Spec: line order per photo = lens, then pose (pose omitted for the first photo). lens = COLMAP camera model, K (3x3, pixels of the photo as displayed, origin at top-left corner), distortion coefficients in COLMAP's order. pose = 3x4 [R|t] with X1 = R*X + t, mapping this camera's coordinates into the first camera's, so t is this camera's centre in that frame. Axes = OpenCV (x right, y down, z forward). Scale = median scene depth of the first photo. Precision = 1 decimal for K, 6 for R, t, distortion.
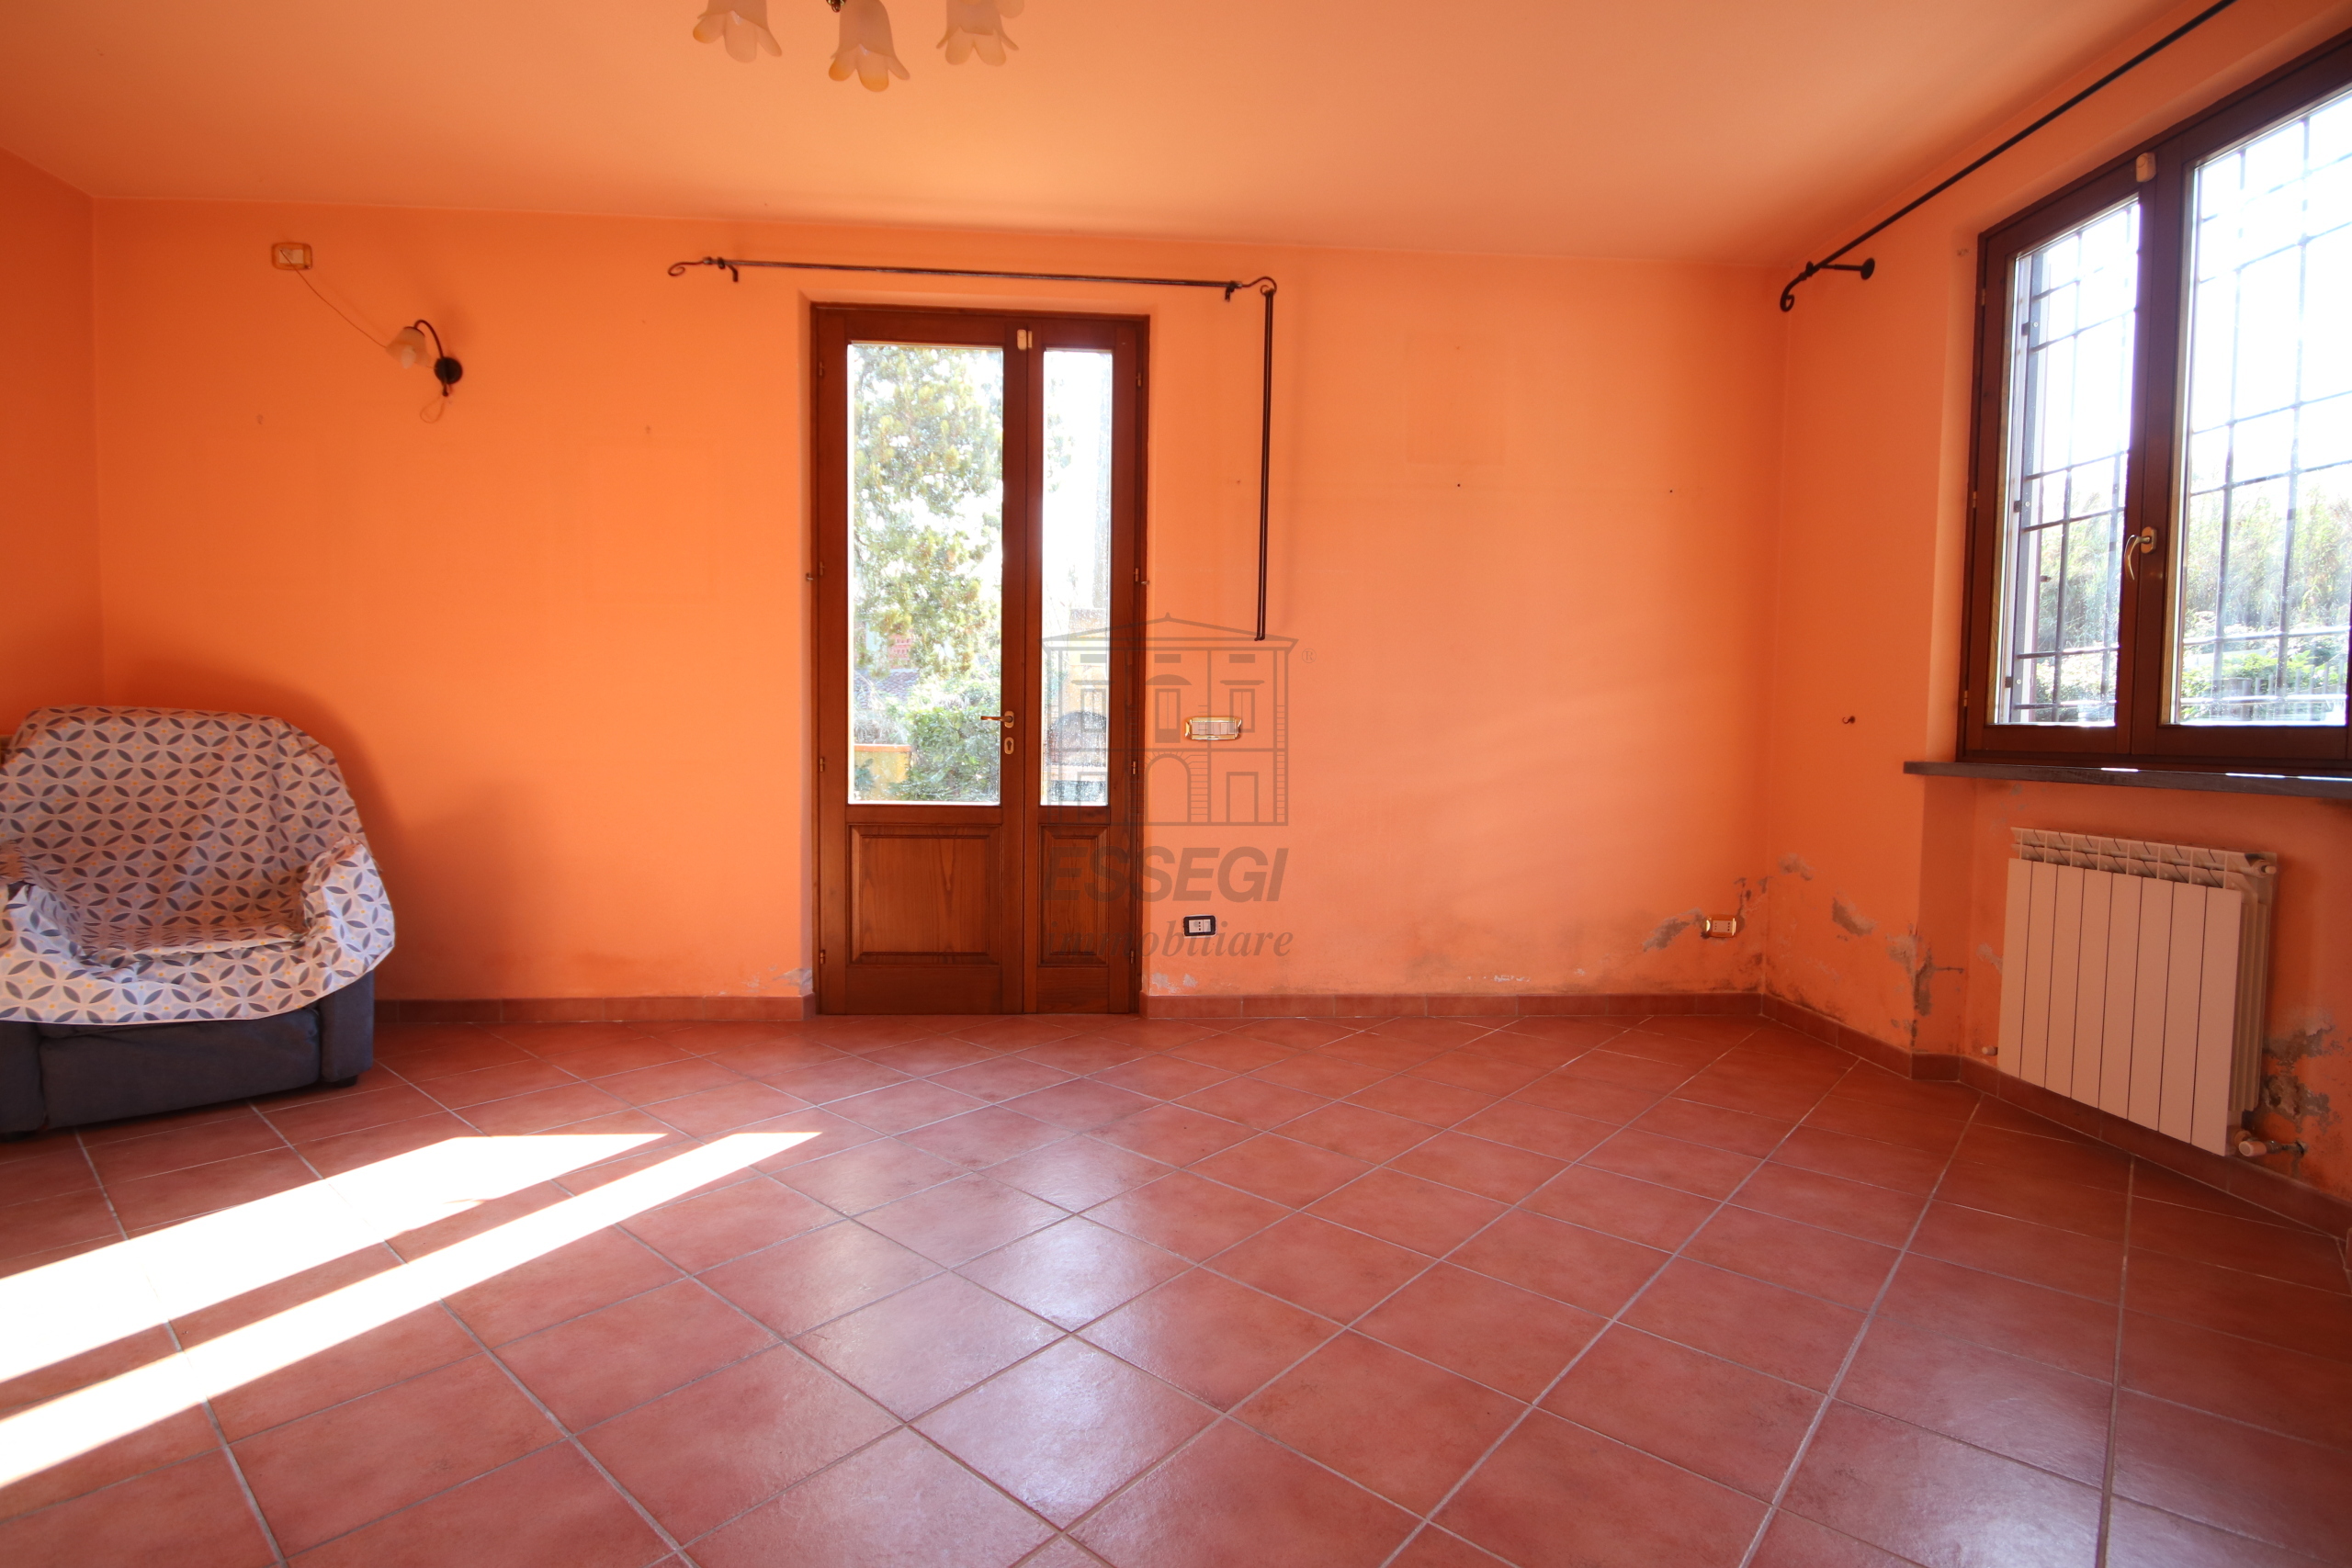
lens RADIAL K [[1126.0, 0, 1176.0], [0, 1126.0, 784.0], [0, 0, 1]] dist [0.001317, -0.001309]
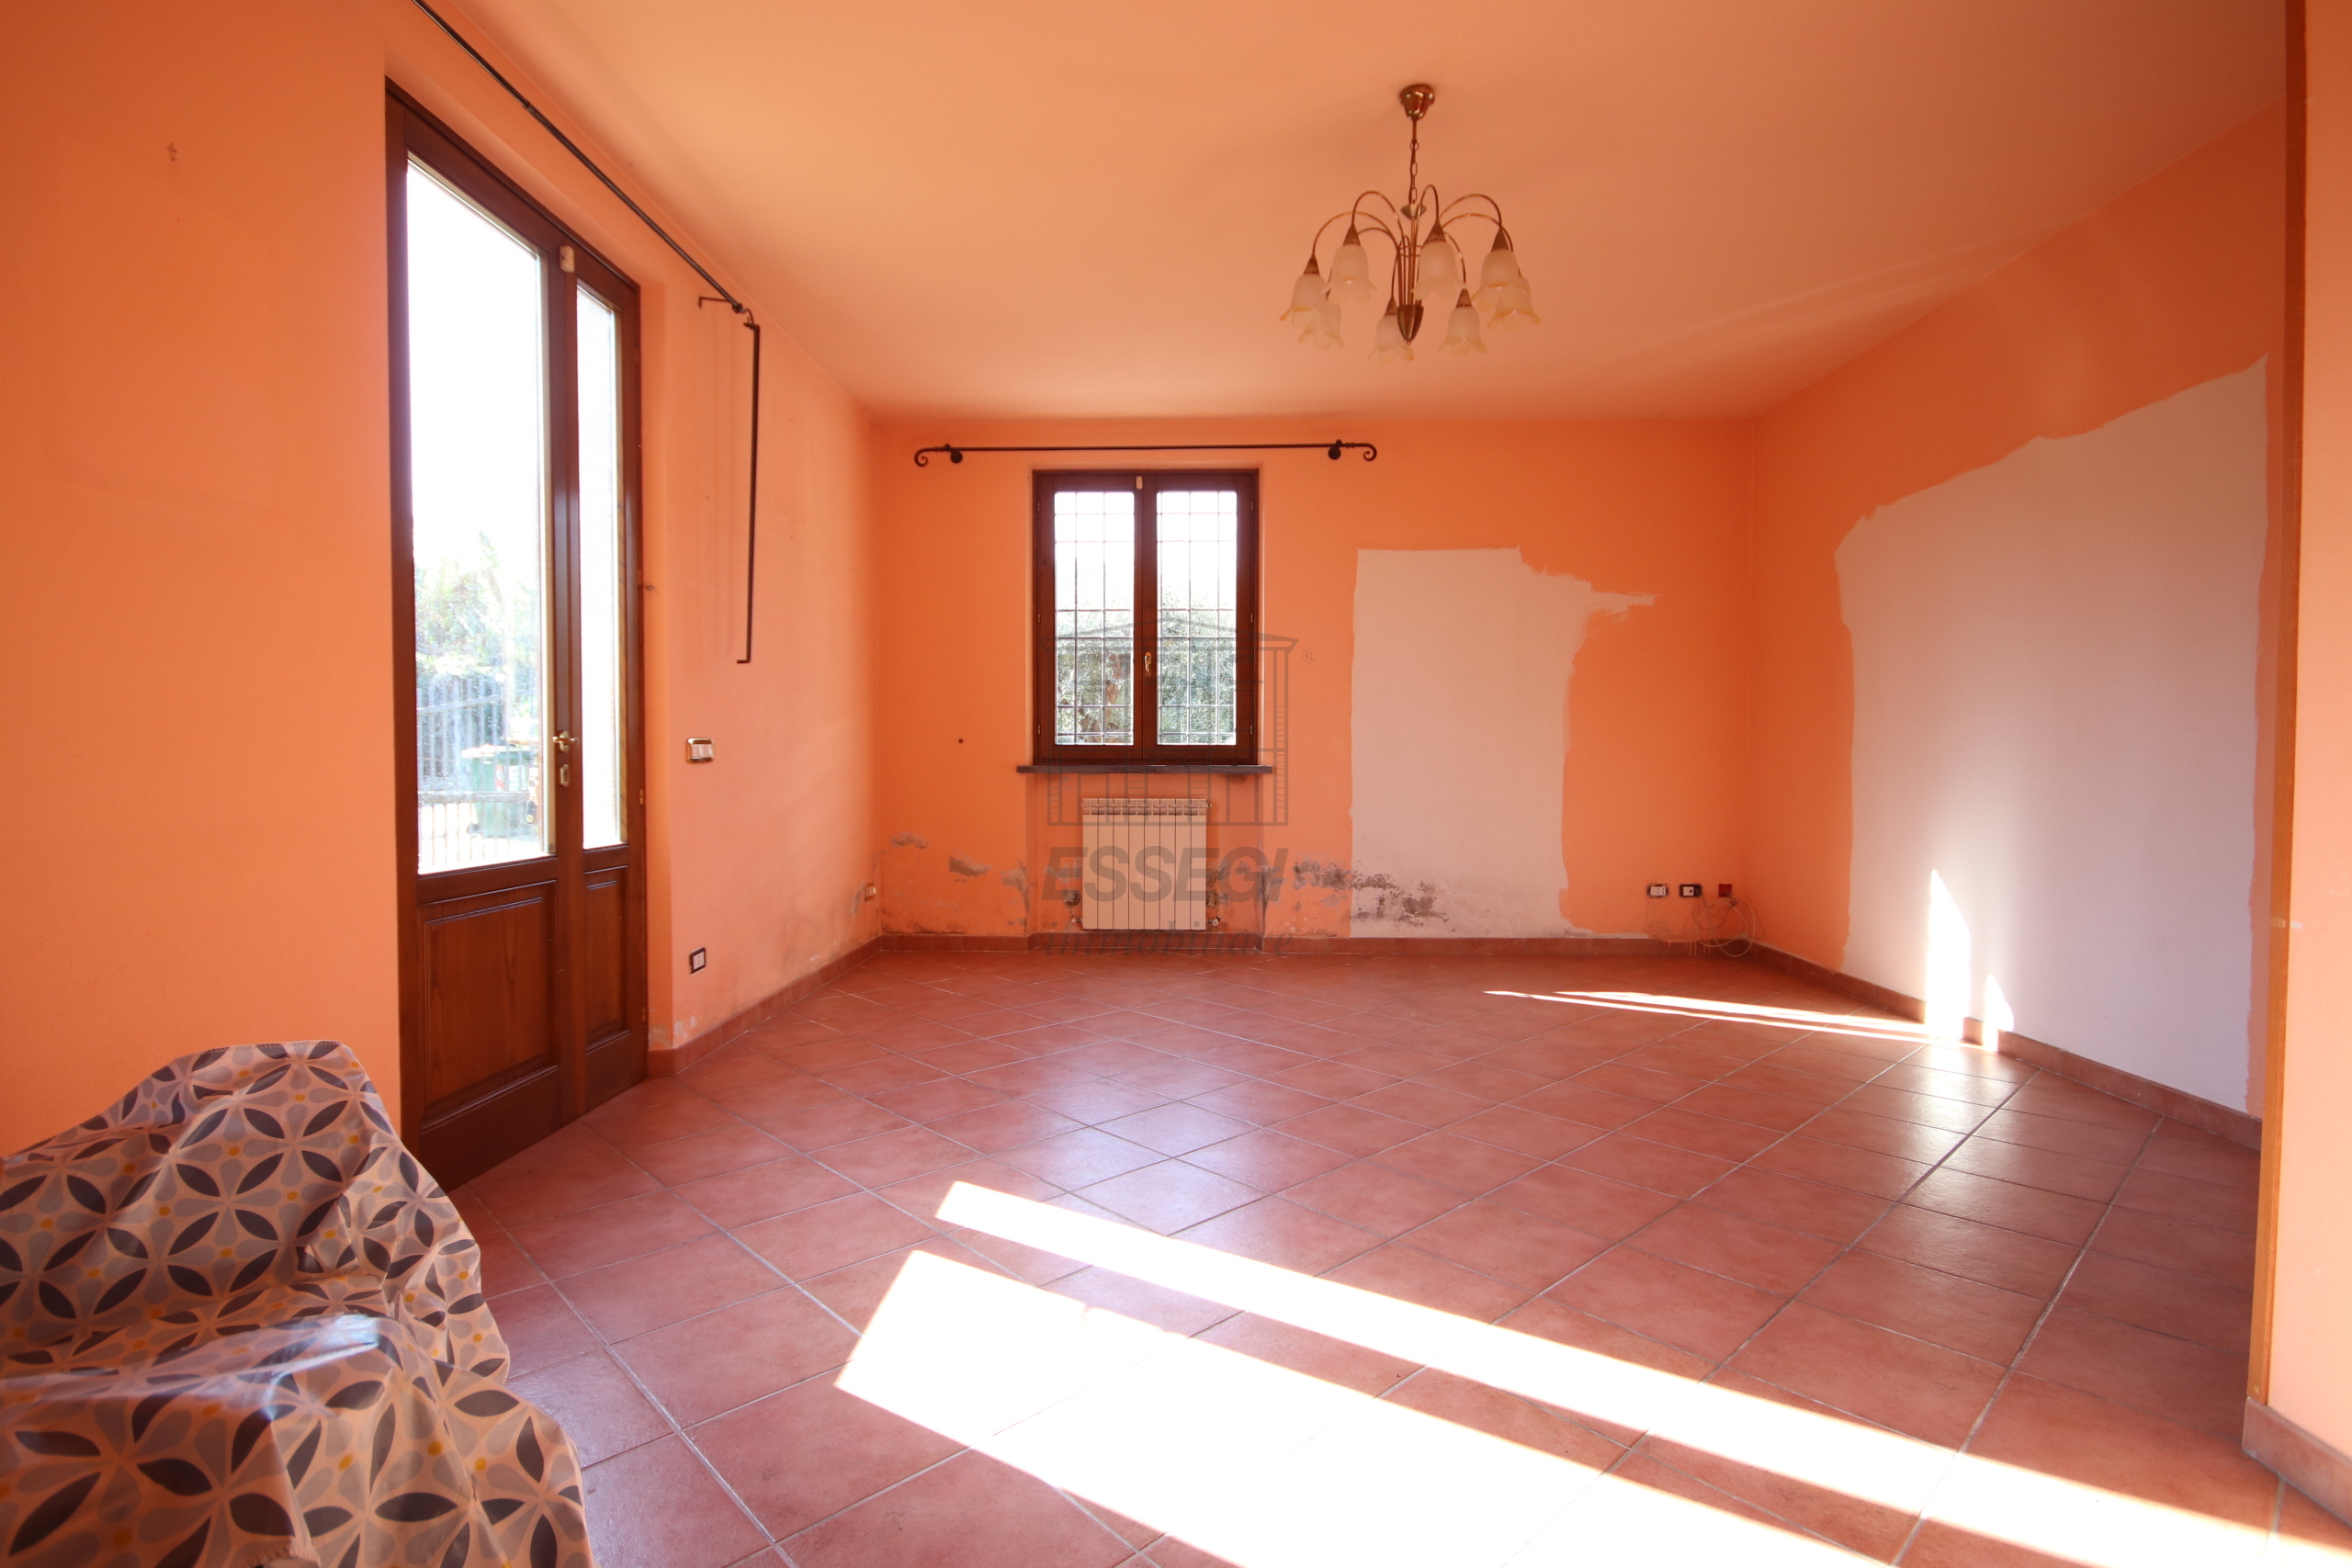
lens RADIAL K [[1138.2, 0, 1176.0], [0, 1138.2, 784.0], [0, 0, 1]] dist [0.001147, -0.000443]
pose [[0.099667, -0.039915, 0.994220, -1.151187], [0.050004, 0.998134, 0.035059, -0.045399], [-0.993764, 0.046220, 0.101477, 0.657546]]
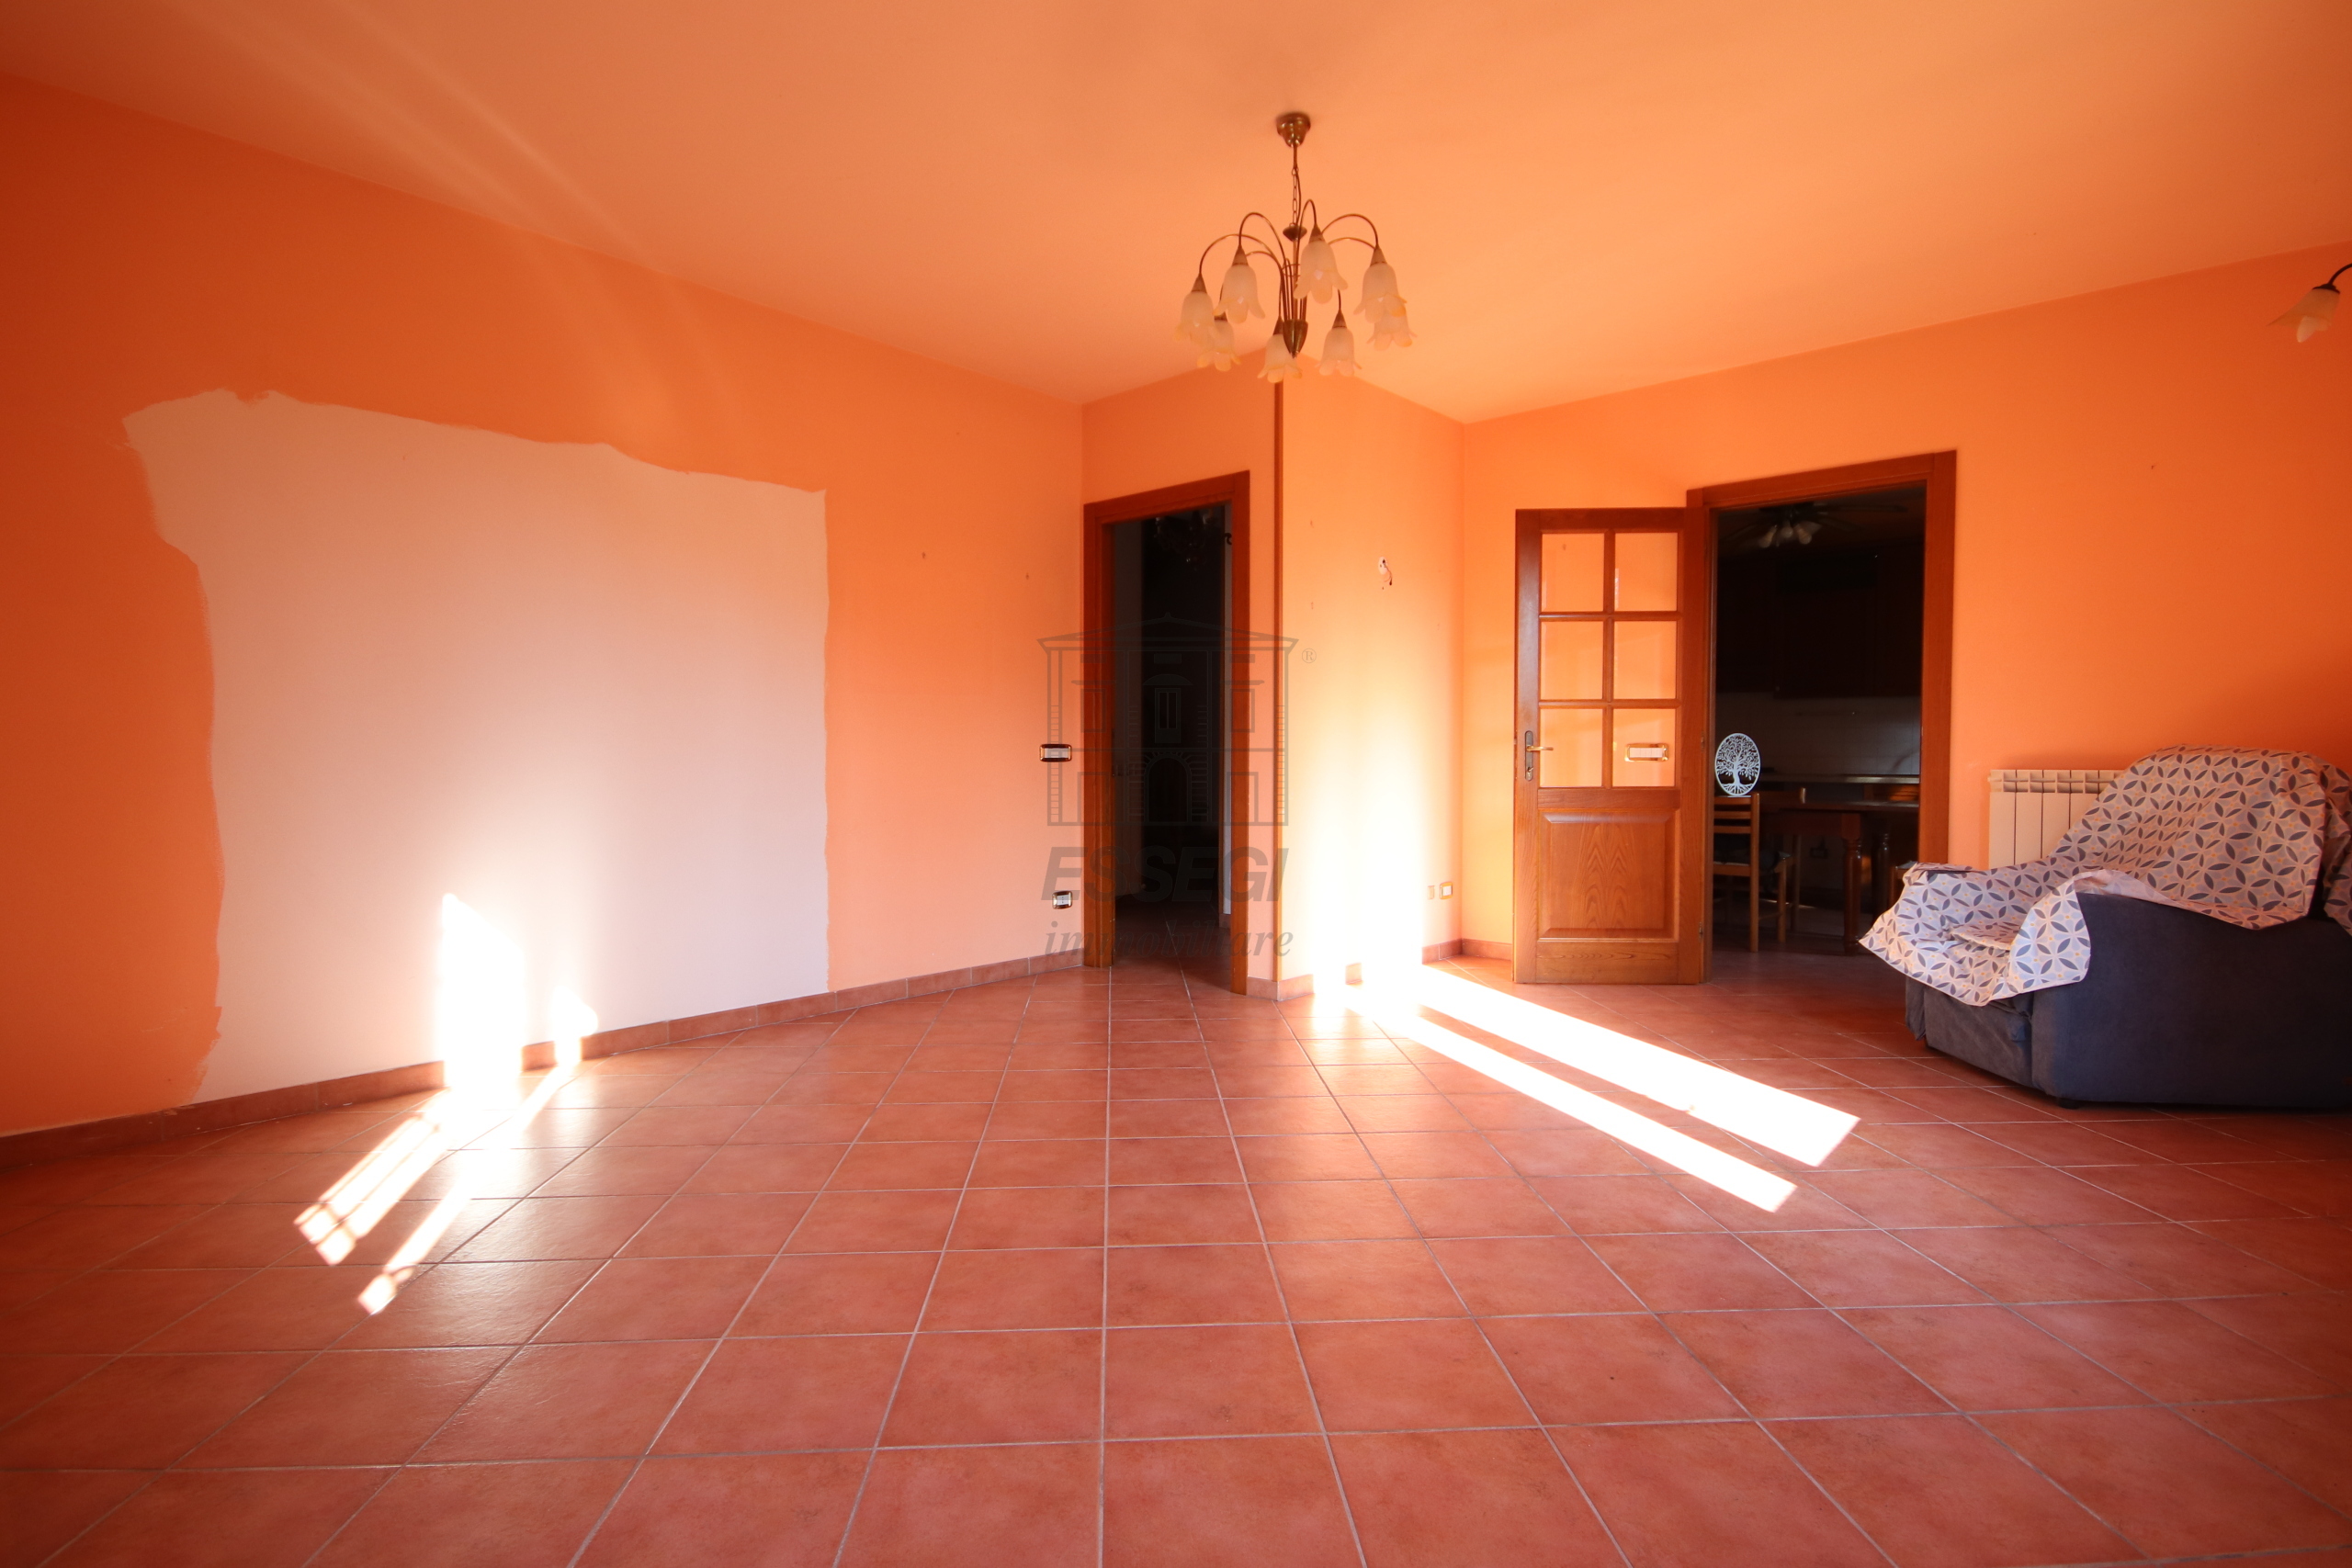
lens RADIAL K [[1138.2, 0, 1176.0], [0, 1138.2, 784.0], [0, 0, 1]] dist [0.001147, -0.000443]
pose [[-0.718128, 0.006537, -0.695880, 0.601732], [-0.044093, 0.997519, 0.054874, -0.052304], [0.694513, 0.070090, -0.716058, 1.206197]]
